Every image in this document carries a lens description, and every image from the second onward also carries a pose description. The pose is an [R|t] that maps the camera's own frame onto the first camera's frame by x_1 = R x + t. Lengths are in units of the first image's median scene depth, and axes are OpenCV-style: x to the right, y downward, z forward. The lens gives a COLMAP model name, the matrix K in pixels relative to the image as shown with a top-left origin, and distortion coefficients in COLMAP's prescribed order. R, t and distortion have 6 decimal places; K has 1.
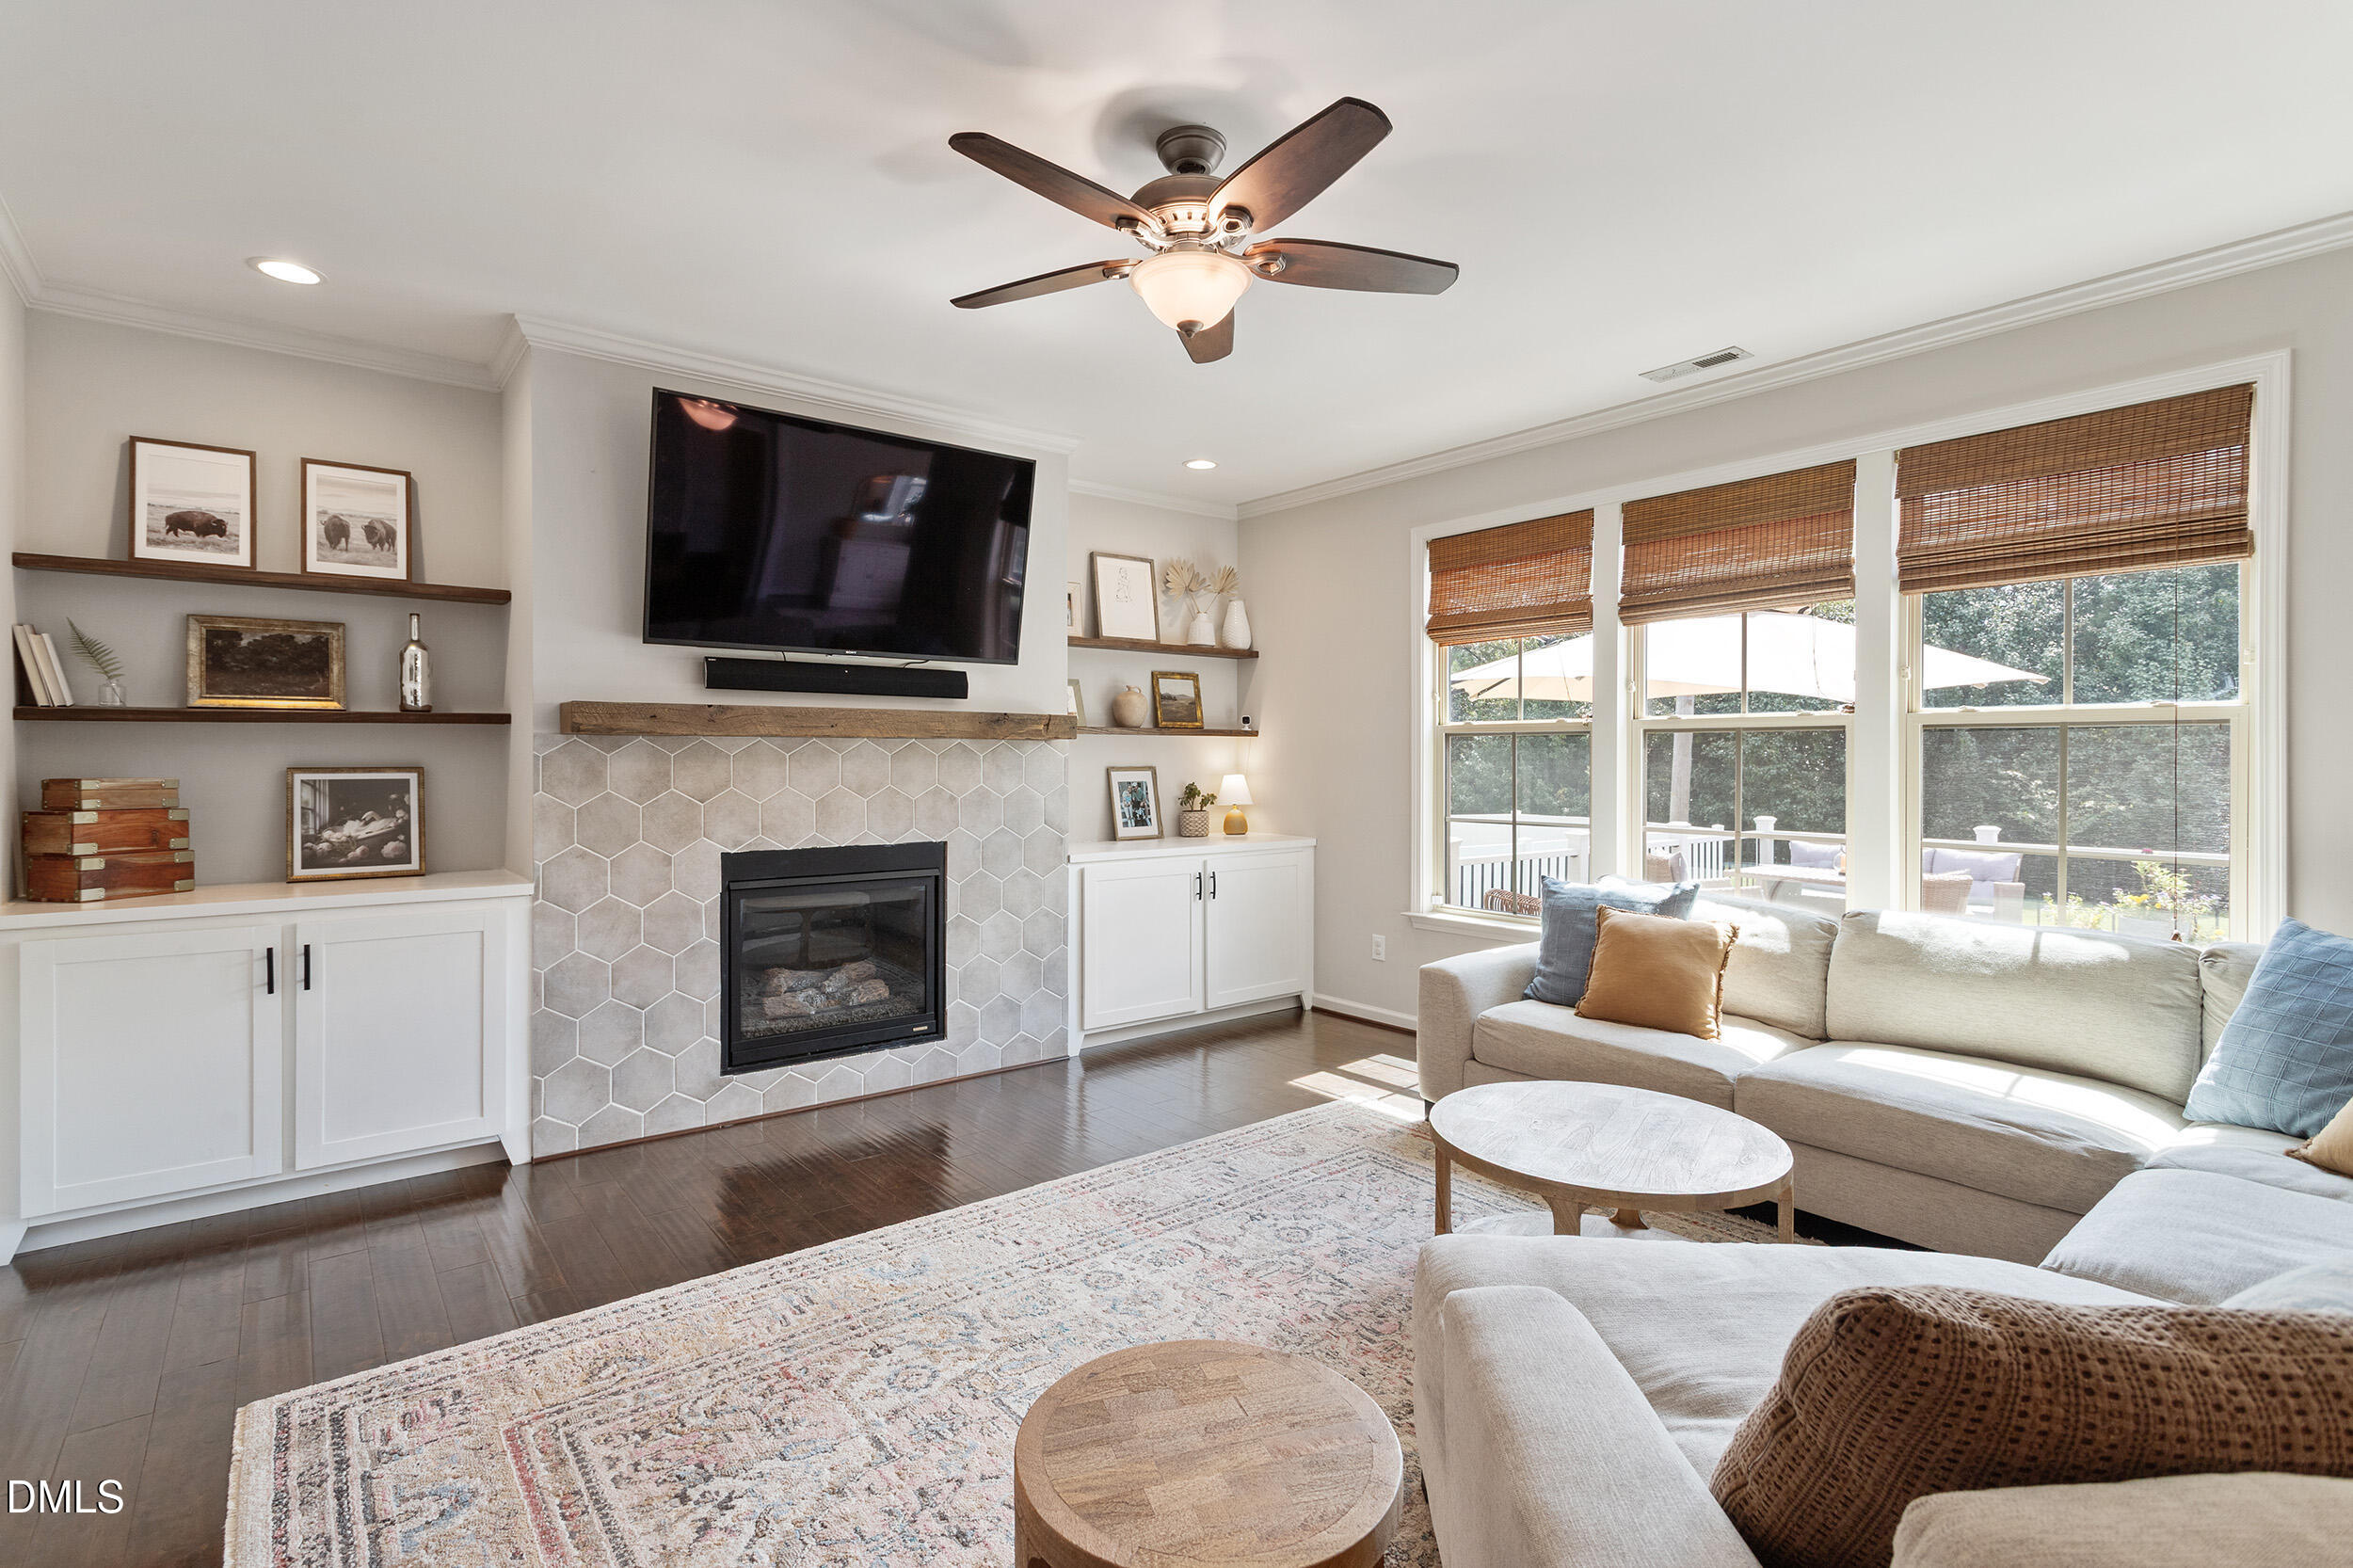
lens RADIAL K [[1126.3, 0, 1174.0], [0, 1126.3, 763.8], [0, 0, 1]] dist [0.001823, -0.000480]
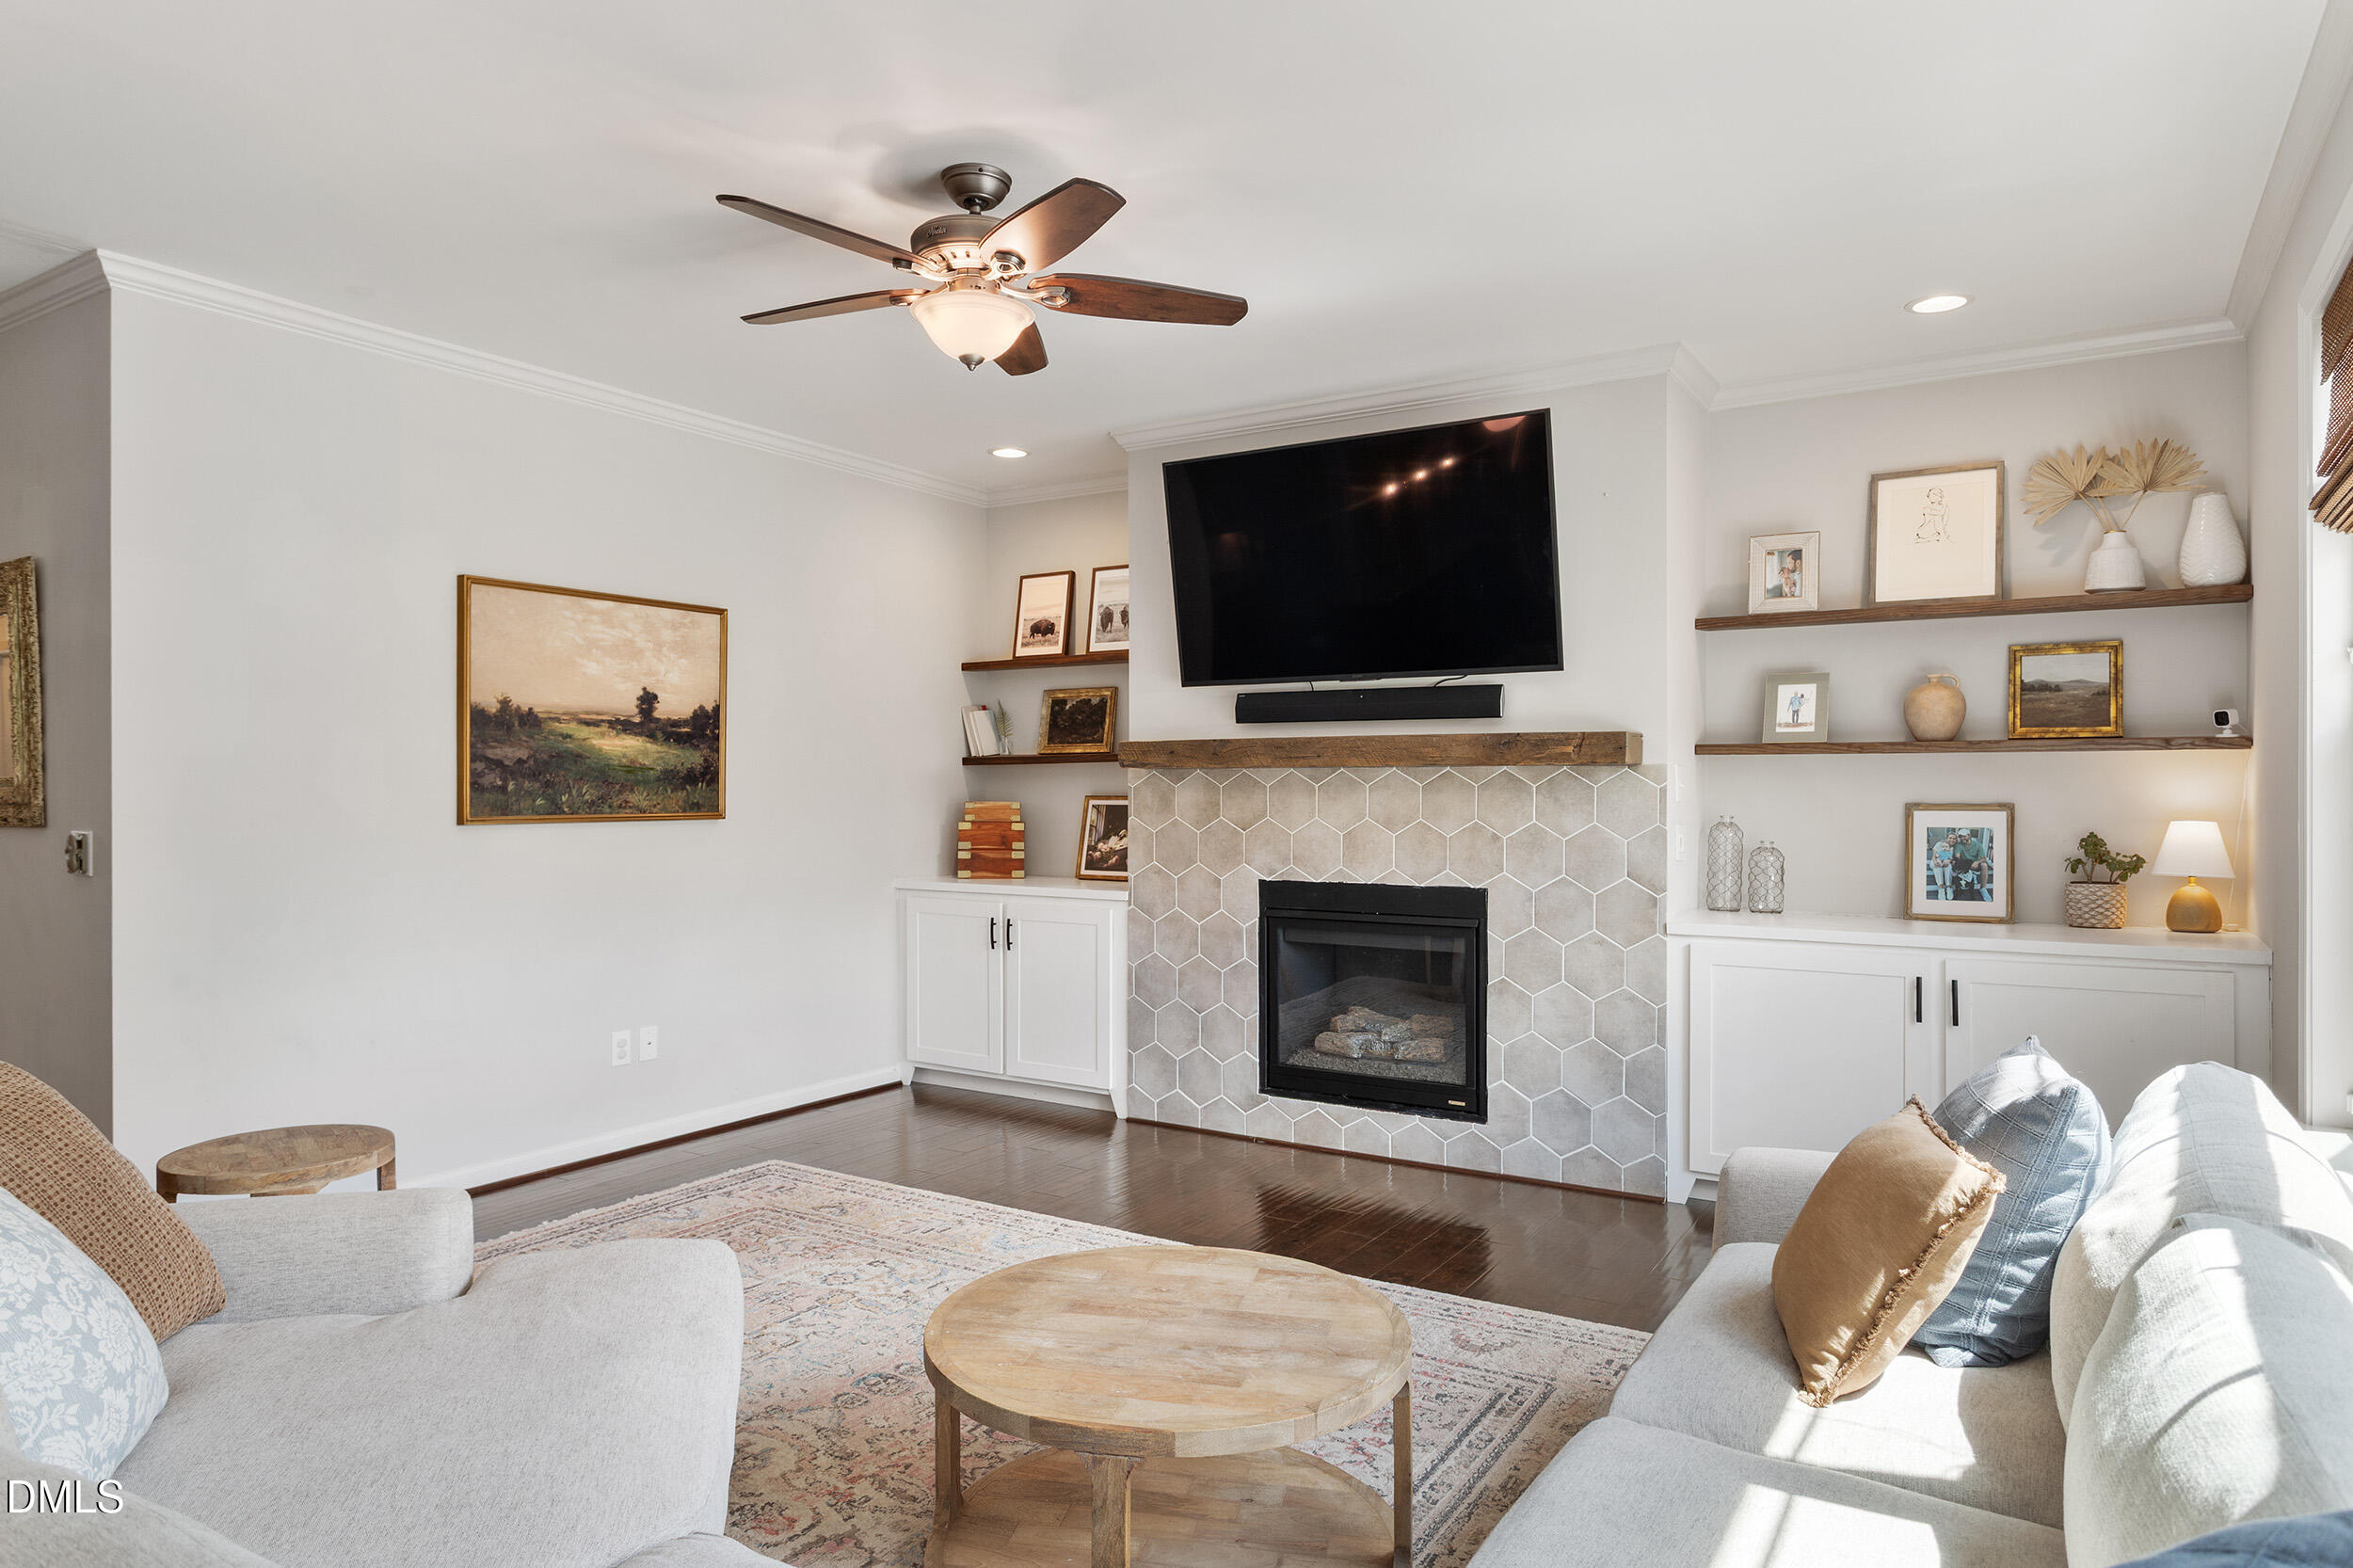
lens RADIAL K [[1437.7, 0, 1176.5], [0, 1437.7, 784.0], [0, 0, 1]] dist [-0.005215, 0.000604]
pose [[0.326529, -0.002884, -0.945183, 0.738357], [-0.005822, 0.999970, -0.005062, -0.002103], [0.945169, 0.007156, 0.326502, 0.433668]]
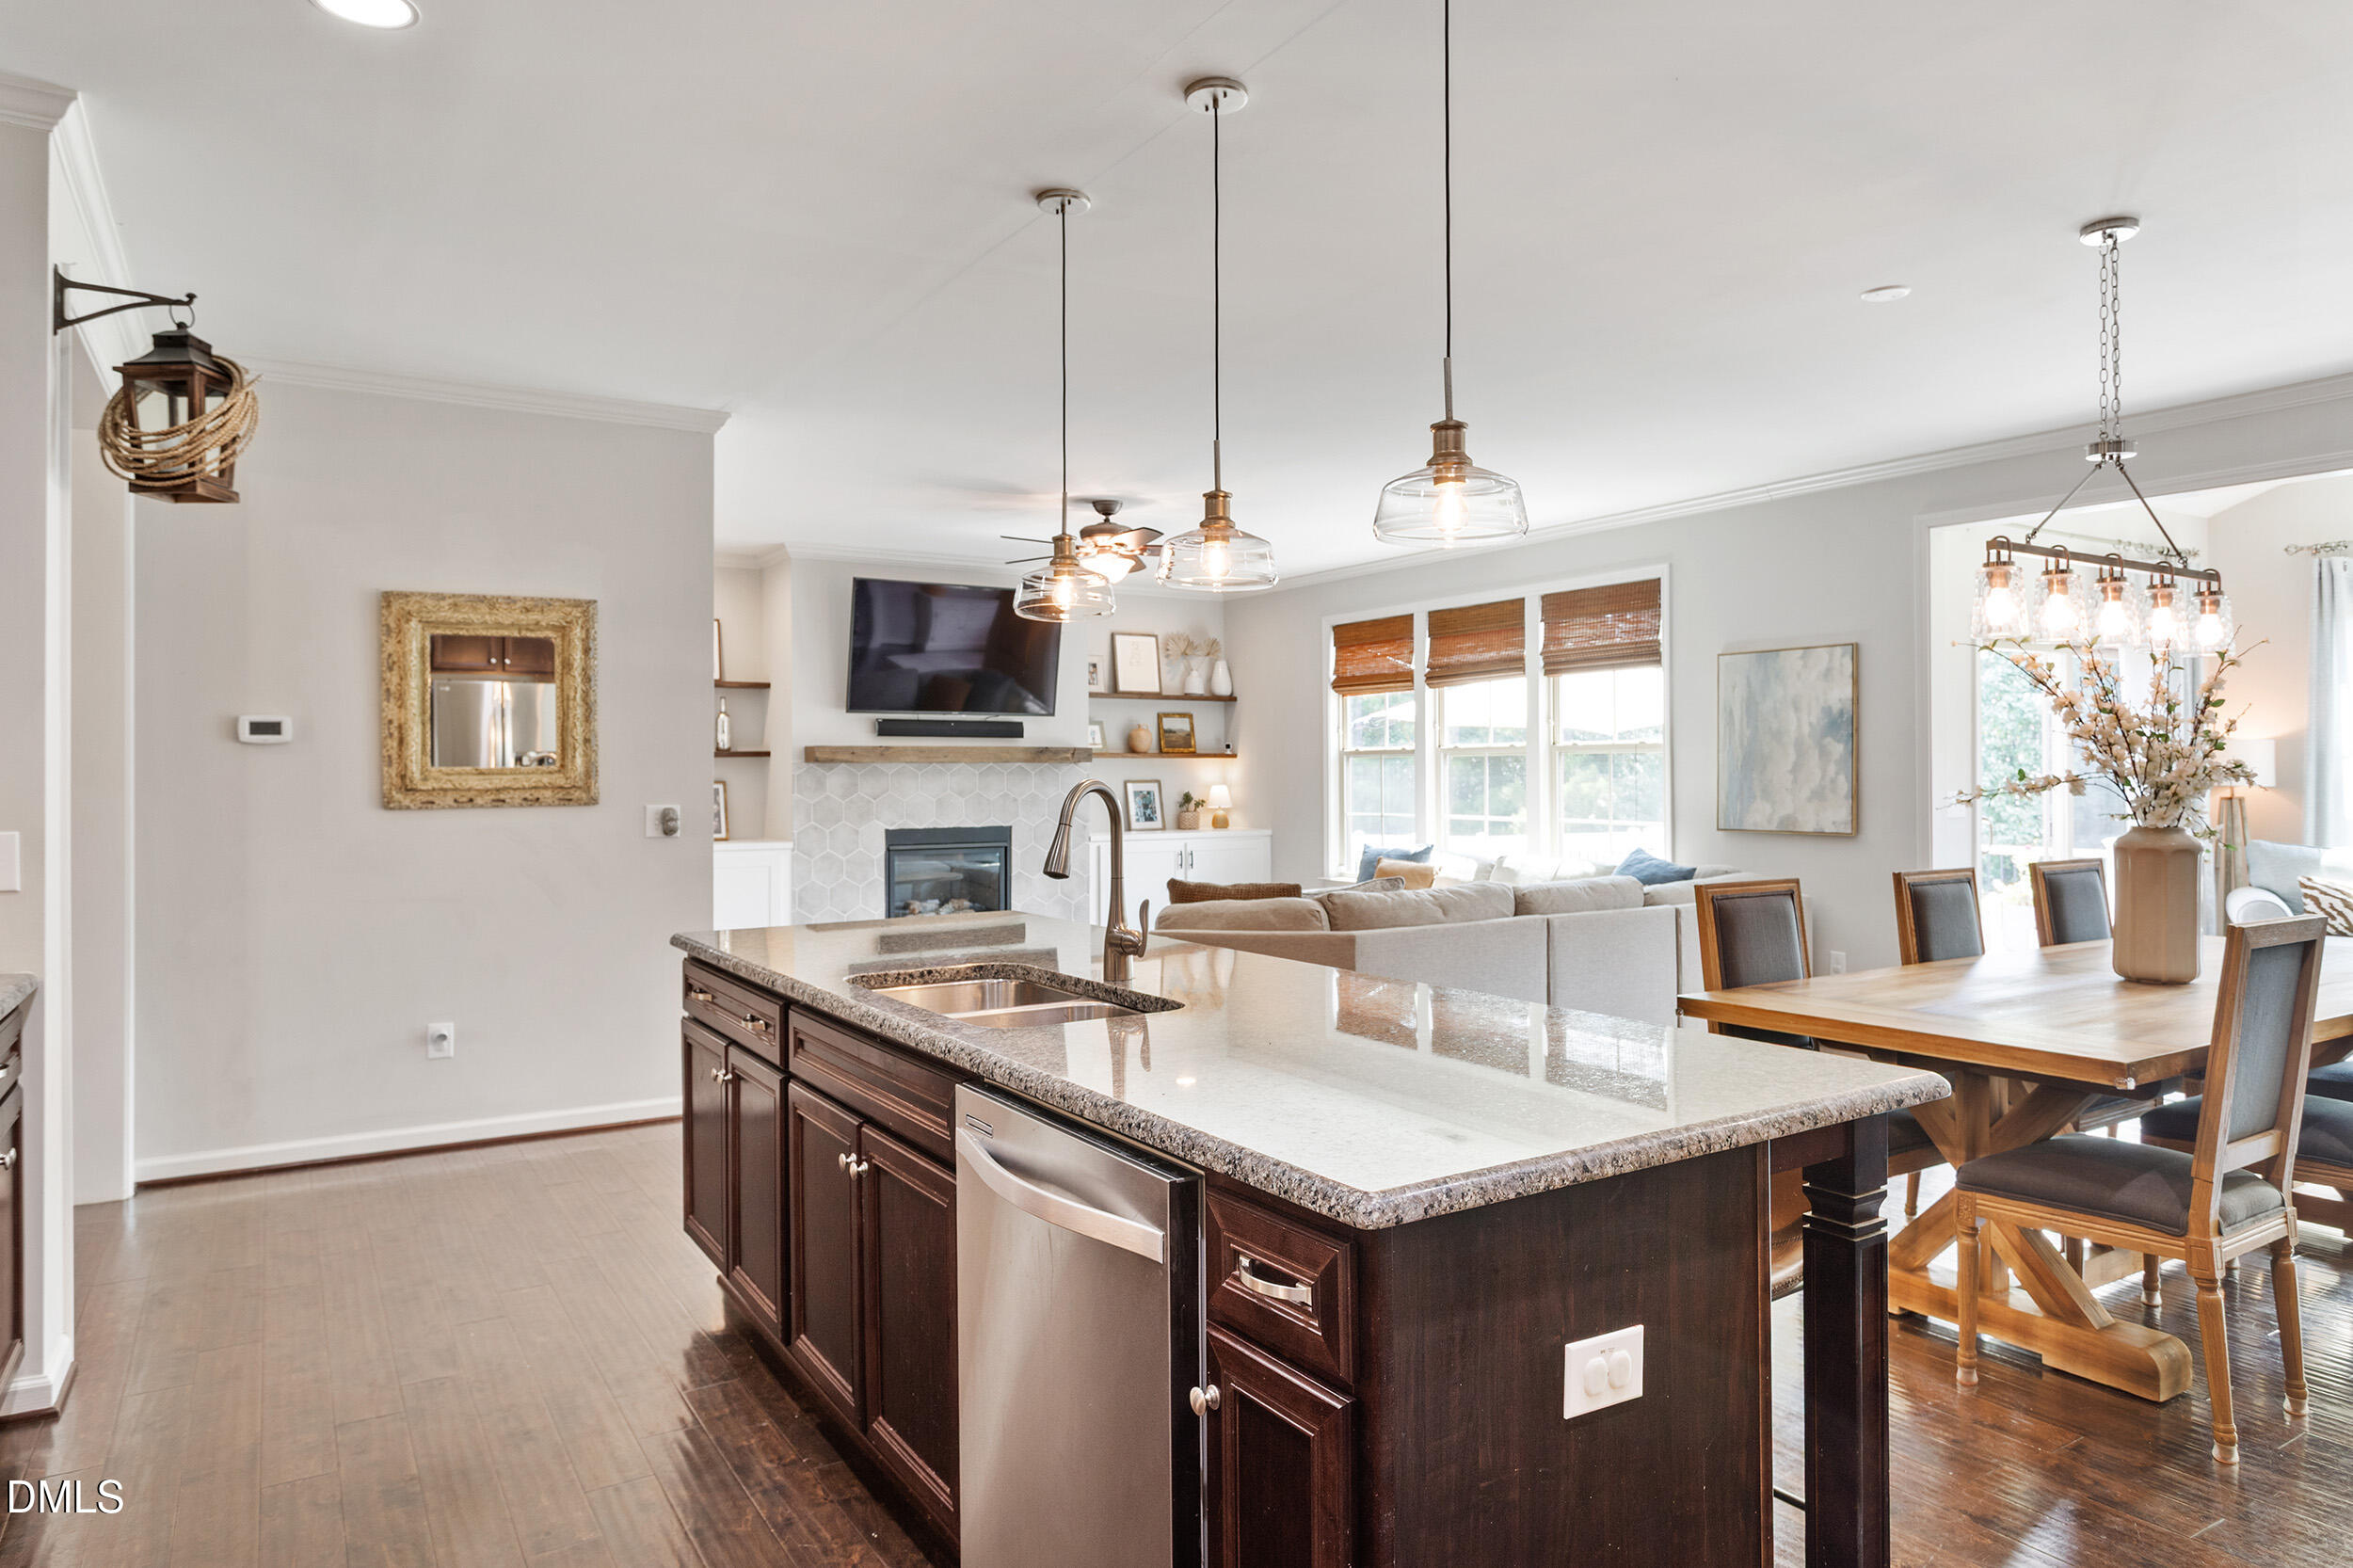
lens RADIAL K [[1437.7, 0, 1176.5], [0, 1437.7, 784.0], [0, 0, 1]] dist [-0.005215, 0.000604]
pose [[0.993834, -0.005291, -0.110748, 0.270045], [0.005393, 0.999985, 0.000622, 0.008703], [0.110743, -0.001215, 0.993848, -1.058747]]
